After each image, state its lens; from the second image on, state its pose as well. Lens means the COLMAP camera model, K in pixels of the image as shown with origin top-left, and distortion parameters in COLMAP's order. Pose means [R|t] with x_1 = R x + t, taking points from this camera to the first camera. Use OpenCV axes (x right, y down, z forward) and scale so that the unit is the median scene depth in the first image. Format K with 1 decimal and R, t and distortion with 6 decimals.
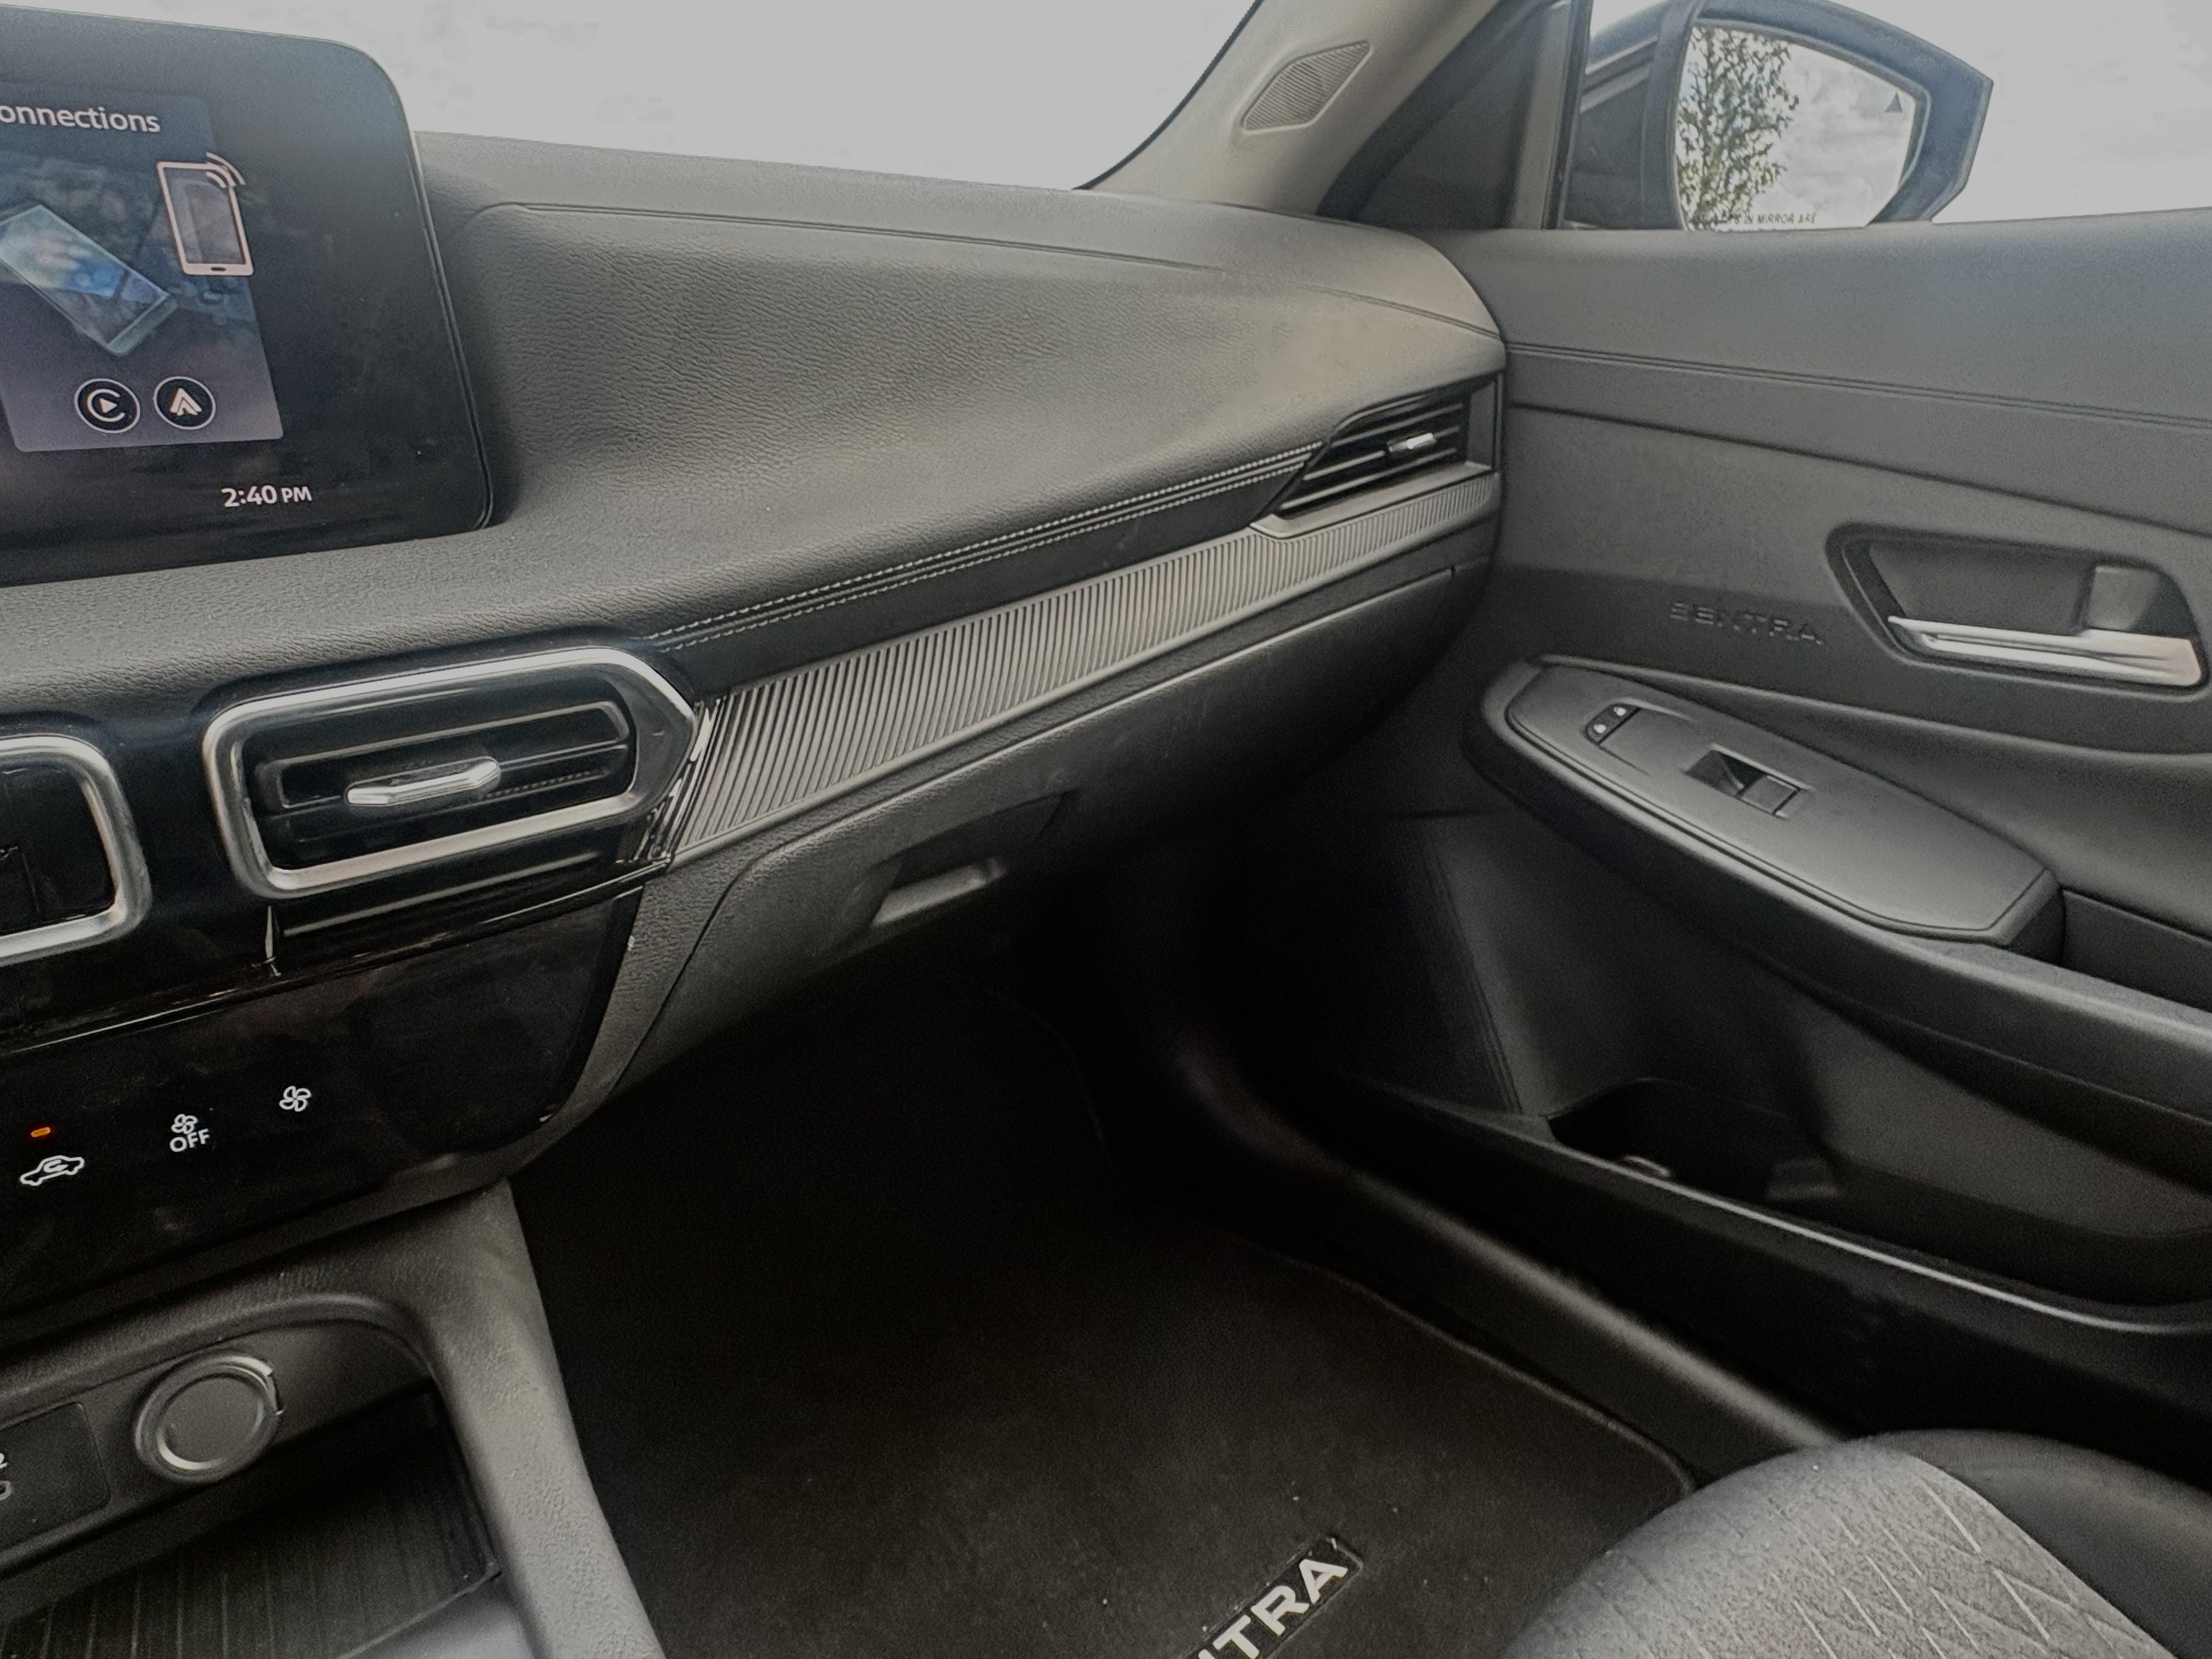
lens RADIAL K [[1263.1, 0, 1077.2], [0, 1263.1, 816.3], [0, 0, 1]] dist [-0.001413, 0.001997]
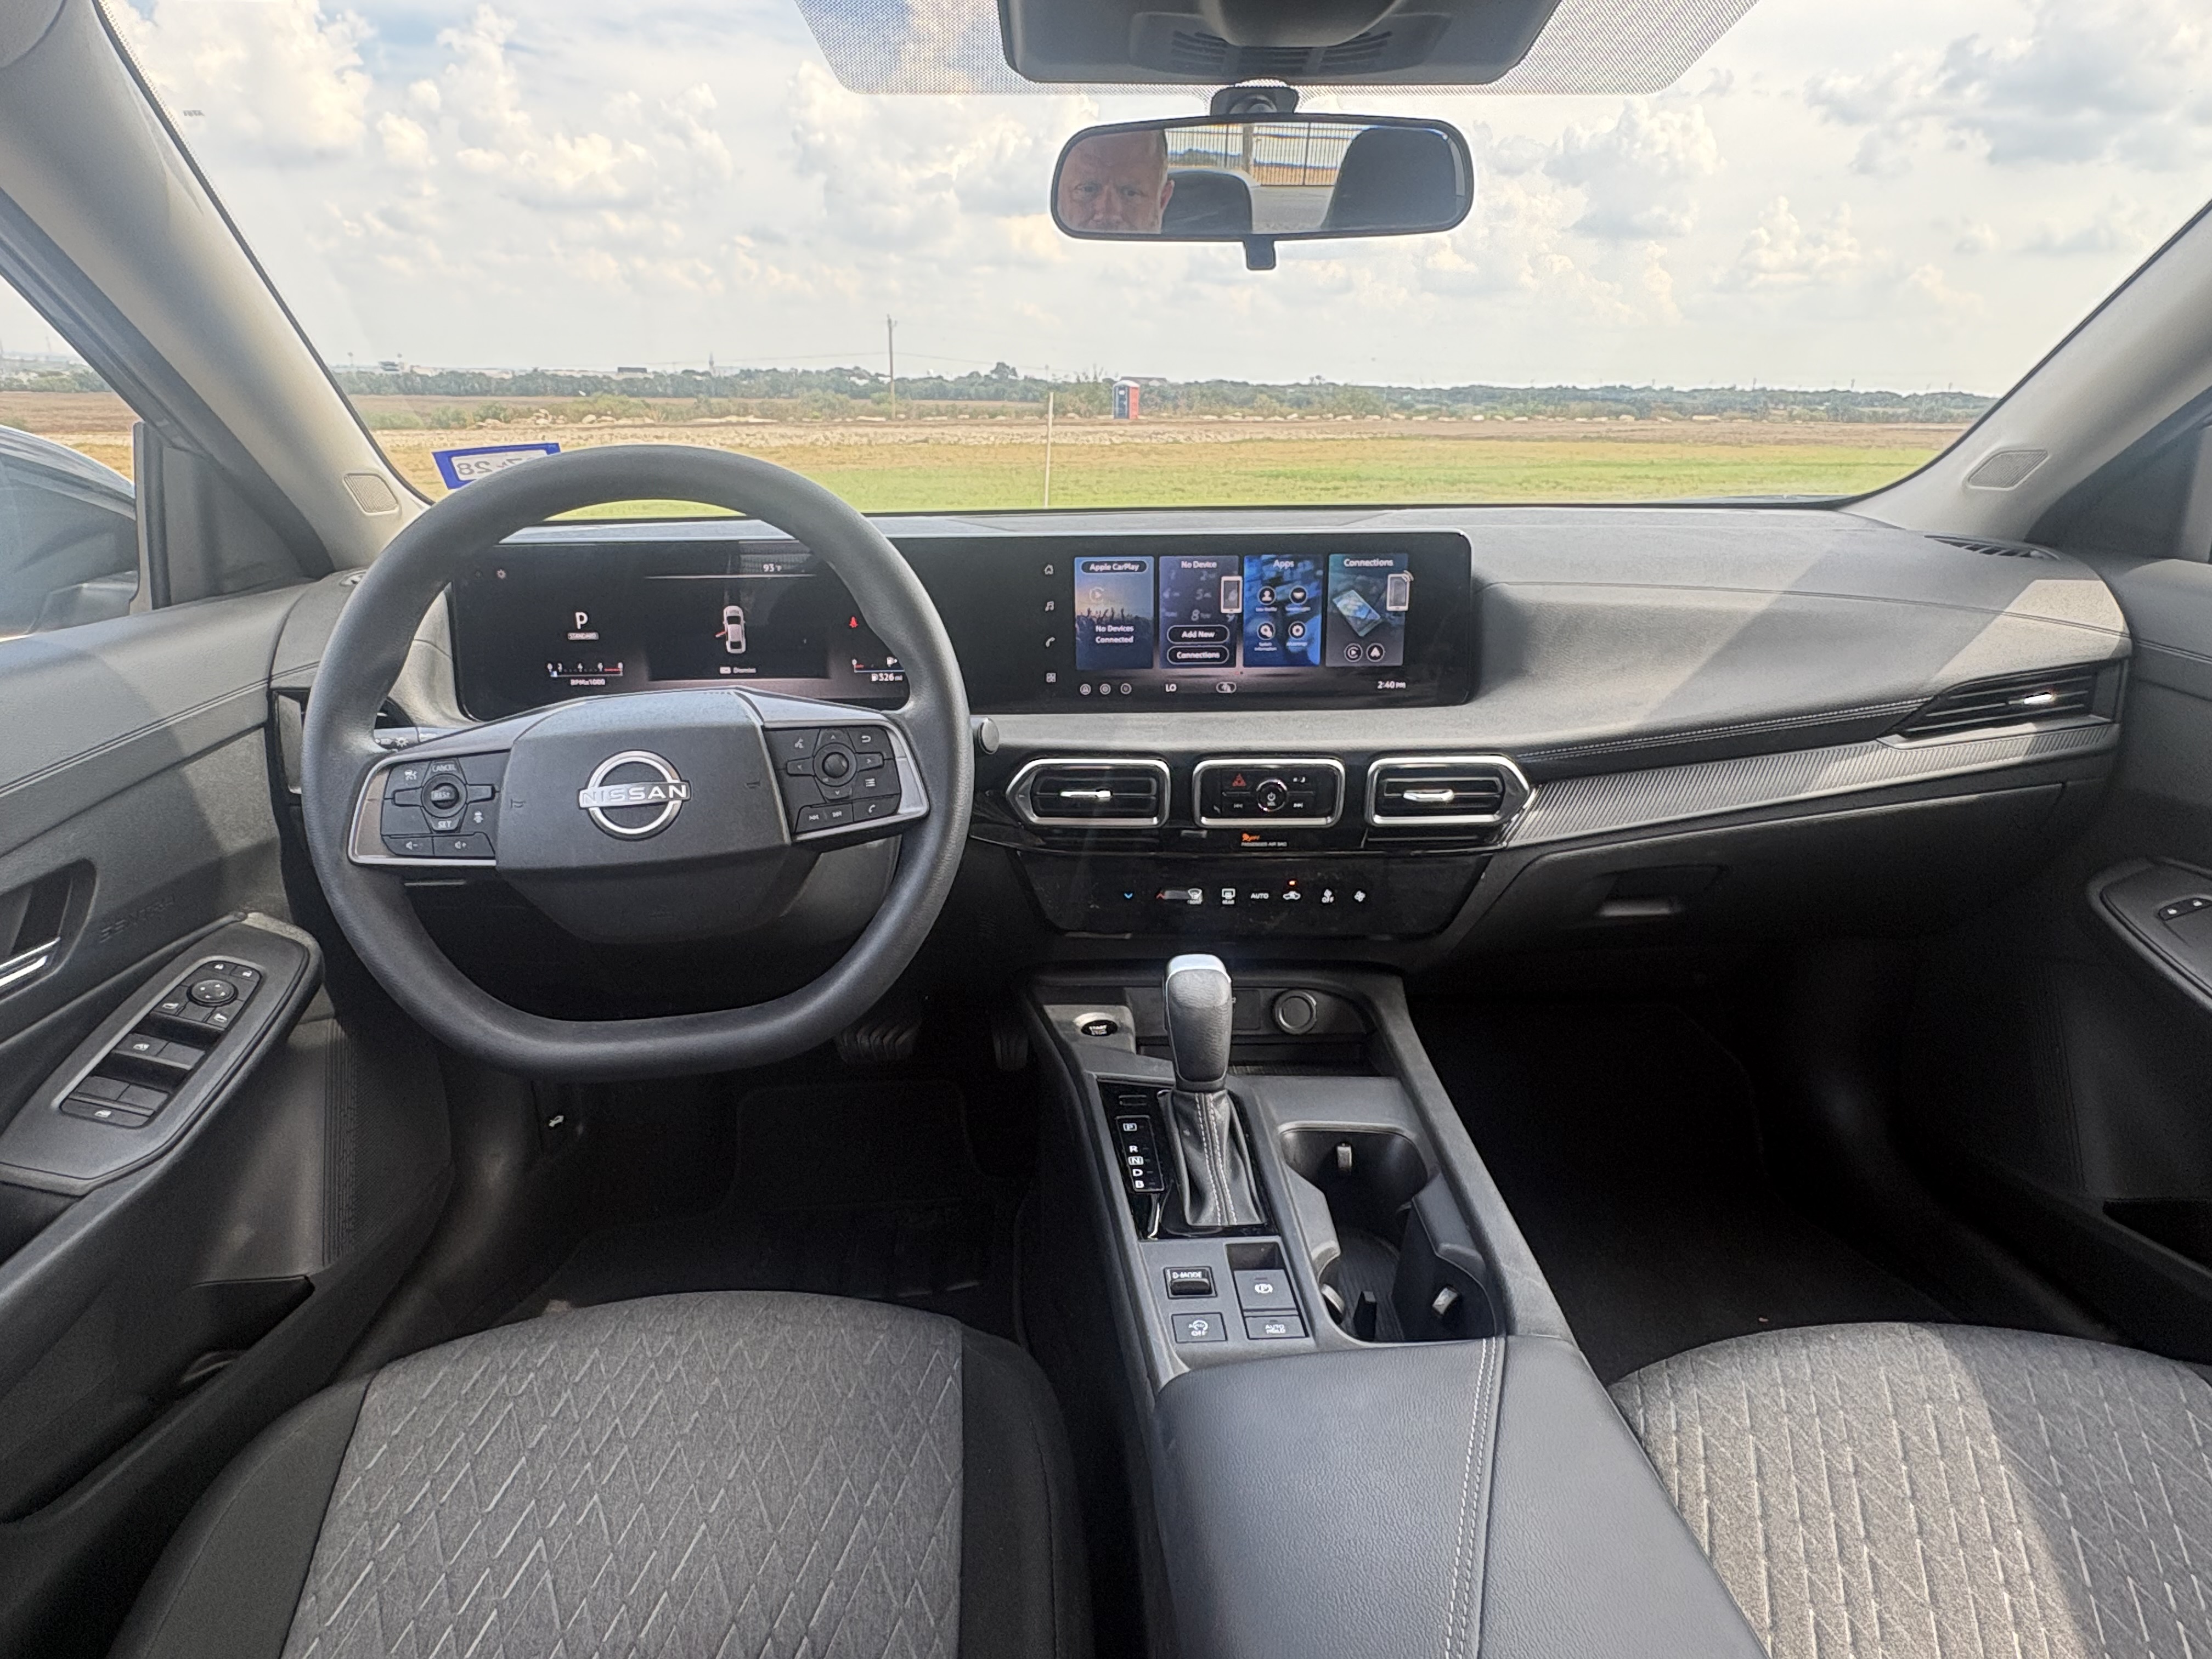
lens RADIAL K [[1243.3, 0, 1106.0], [0, 1243.3, 829.5], [0, 0, 1]] dist [-0.003043, 0.000285]
pose [[0.788345, 0.180176, -0.588259, 0.308233], [-0.218617, 0.975793, 0.005897, 0.103317], [0.575081, 0.123955, 0.808651, -0.902530]]
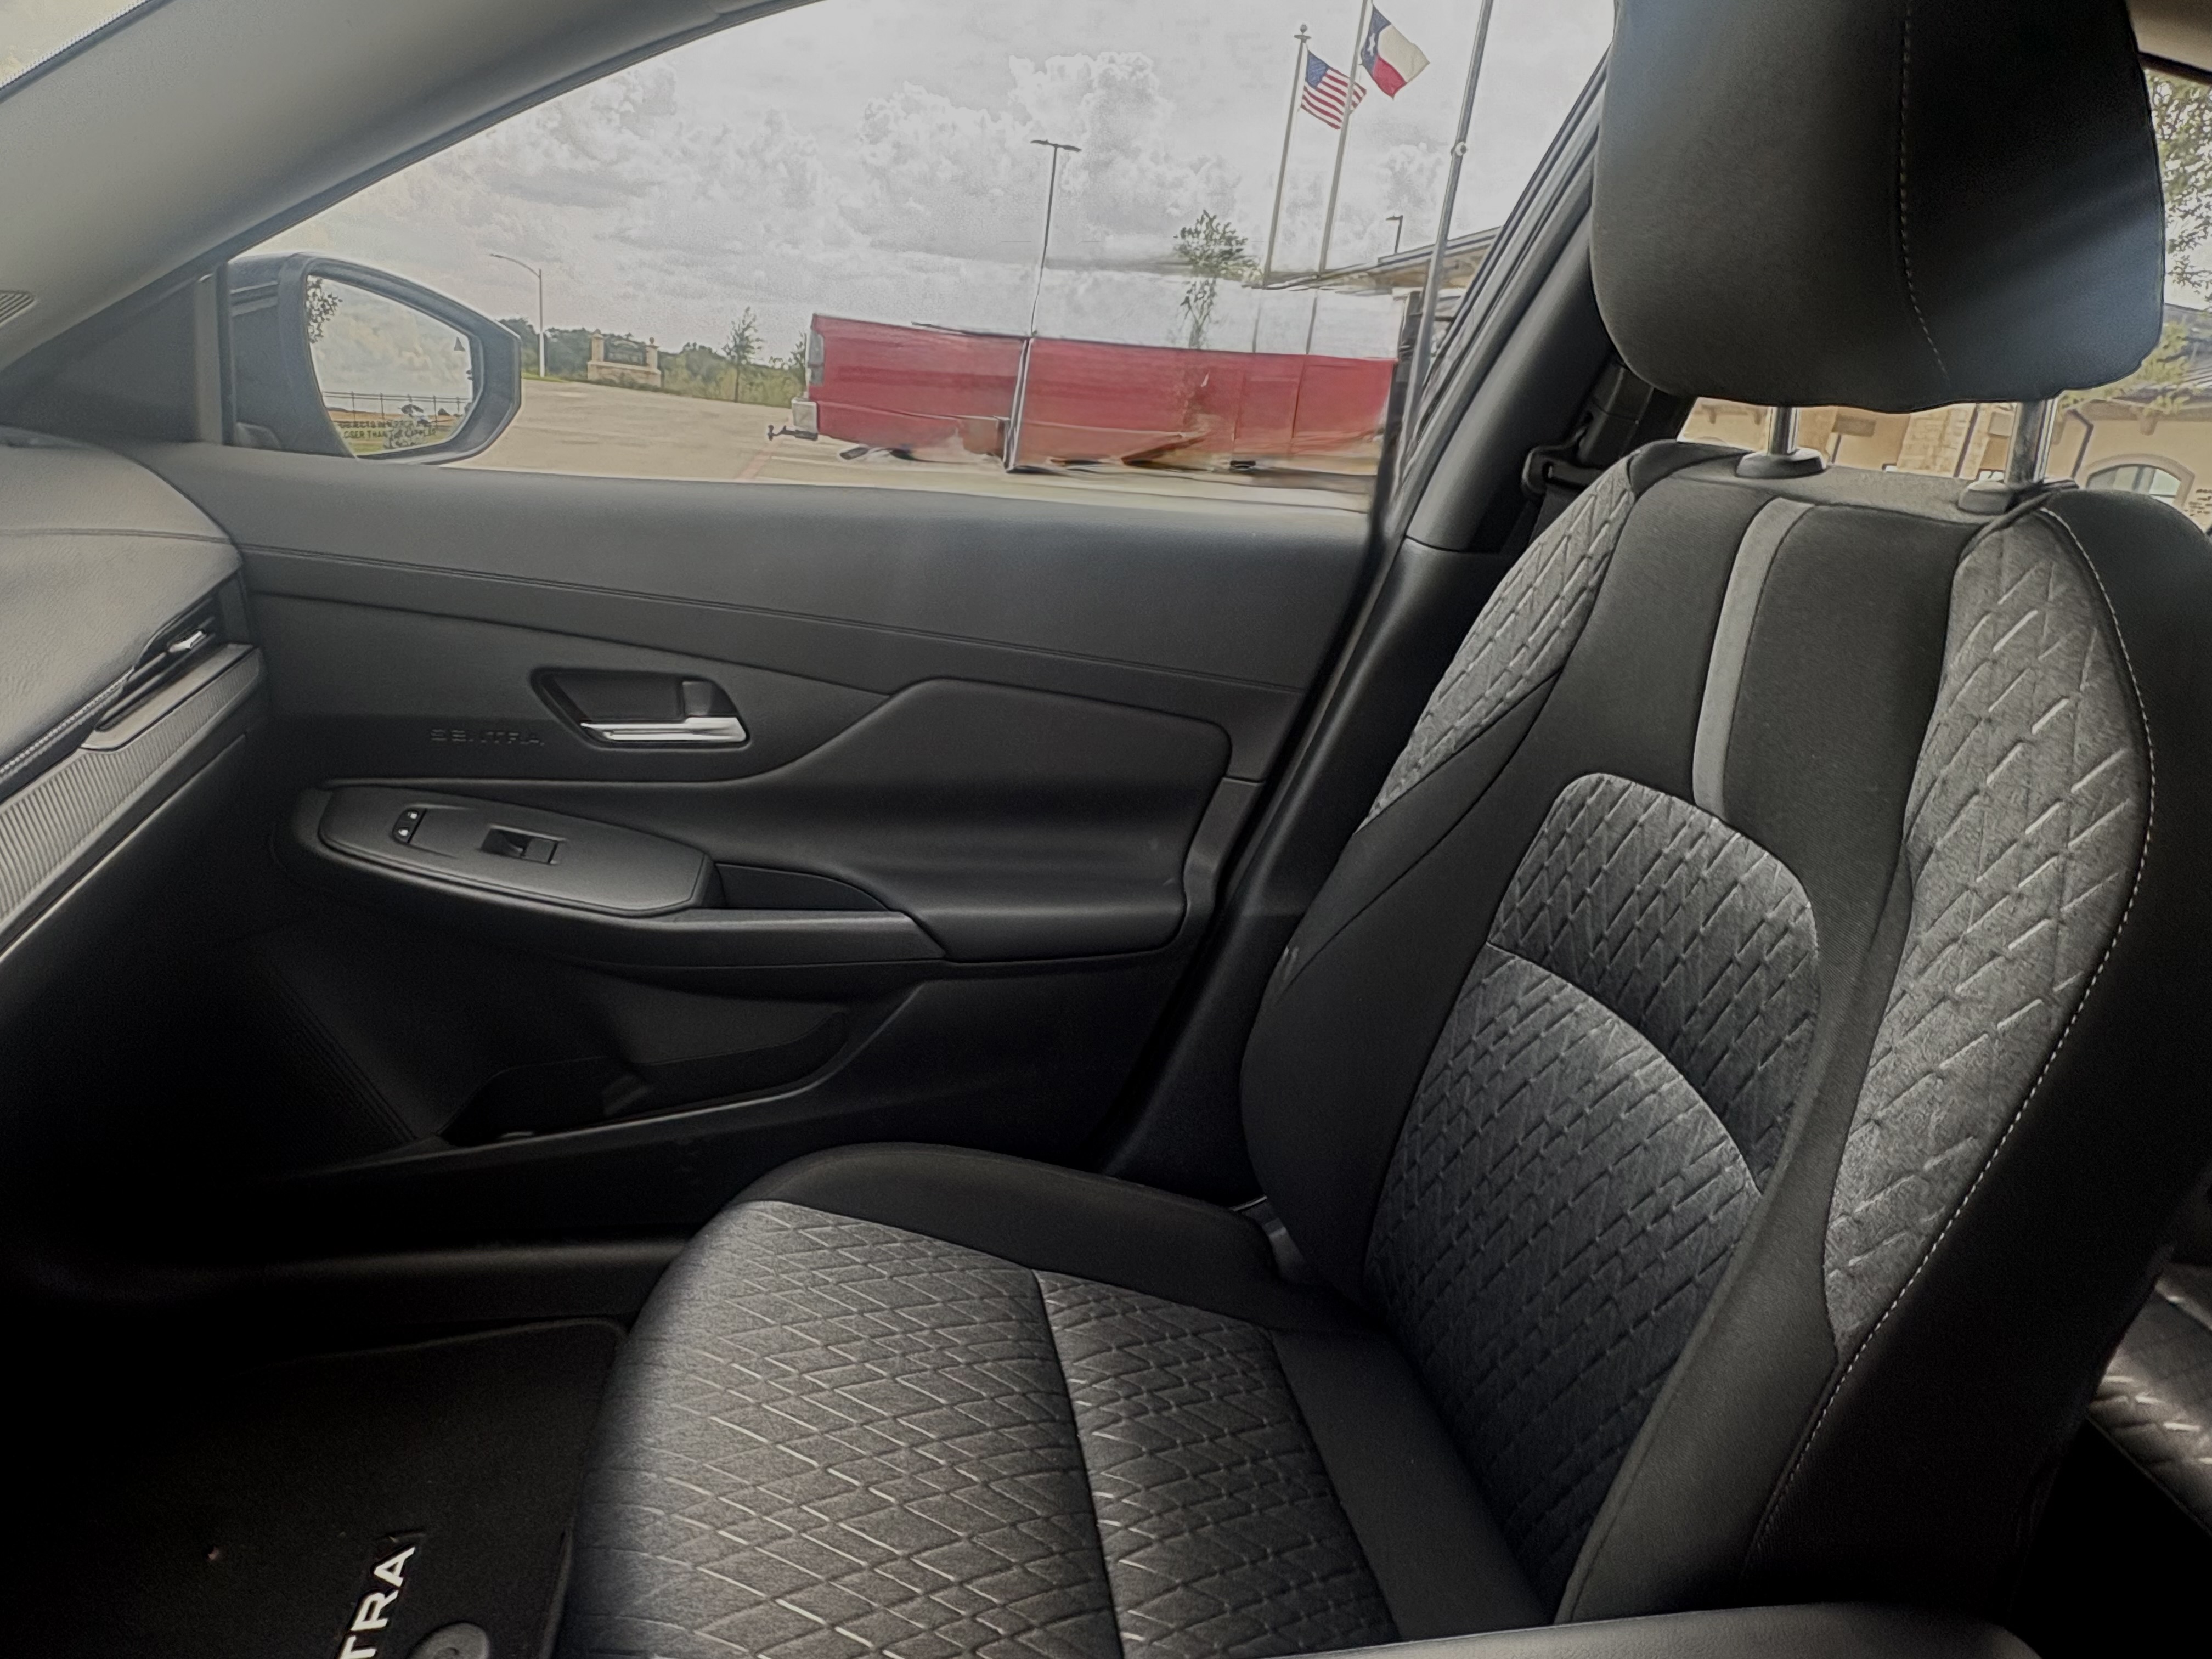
lens RADIAL K [[1240.1, 0, 1072.0], [0, 1240.1, 829.6], [0, 0, 1]] dist [-0.000580, -0.000034]
pose [[0.516176, -0.246089, 0.820367, -0.309982], [0.232794, 0.962085, 0.142126, -0.105035], [-0.824238, 0.117614, 0.553893, -0.306430]]
